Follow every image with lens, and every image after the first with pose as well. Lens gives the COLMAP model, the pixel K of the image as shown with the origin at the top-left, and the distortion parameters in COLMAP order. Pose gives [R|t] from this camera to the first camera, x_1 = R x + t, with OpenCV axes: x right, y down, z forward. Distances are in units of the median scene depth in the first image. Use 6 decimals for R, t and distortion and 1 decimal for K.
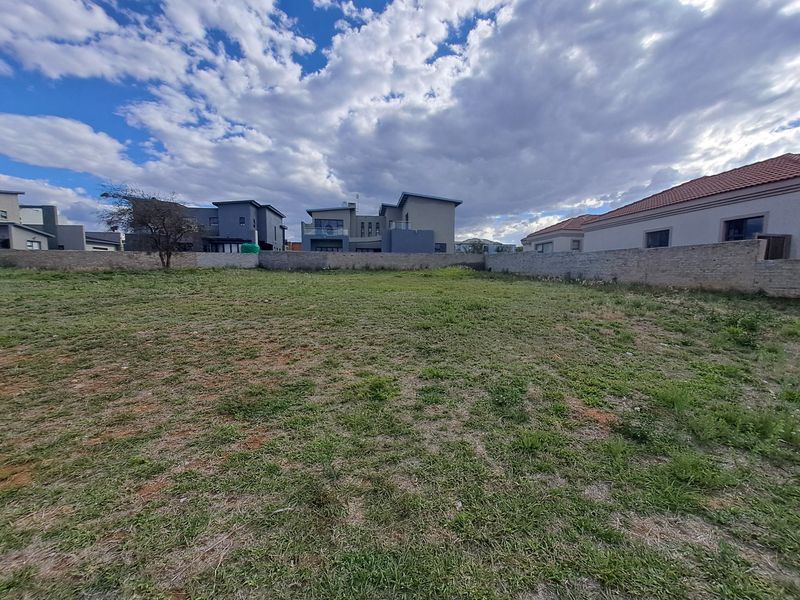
lens RADIAL K [[318.4, 0, 406.9], [0, 318.4, 292.4], [0, 0, 1]] dist [0.001038, 0.000093]
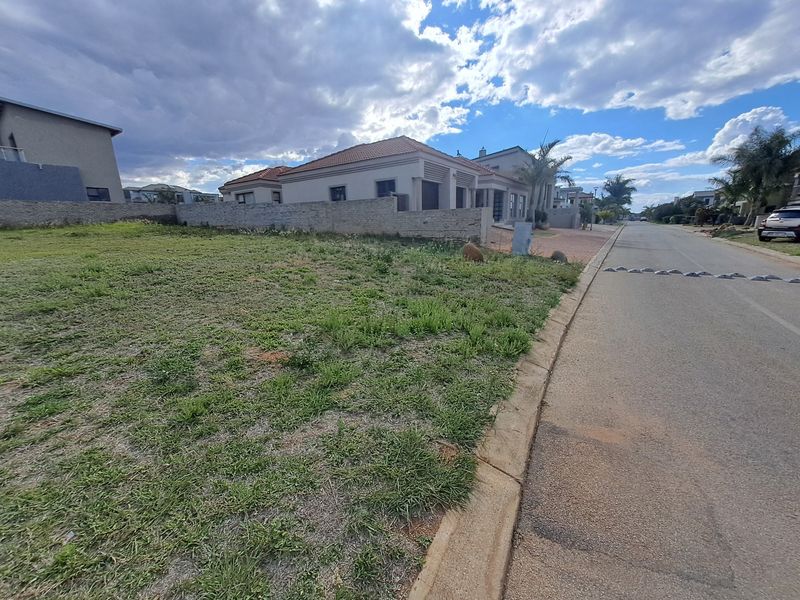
lens RADIAL K [[314.9, 0, 406.0], [0, 314.9, 299.7], [0, 0, 1]] dist [-0.001634, -0.000218]
pose [[0.668392, -0.197110, 0.717216, 0.127744], [0.073734, 0.977057, 0.199807, 0.014091], [-0.740145, -0.080666, 0.667591, -0.017201]]
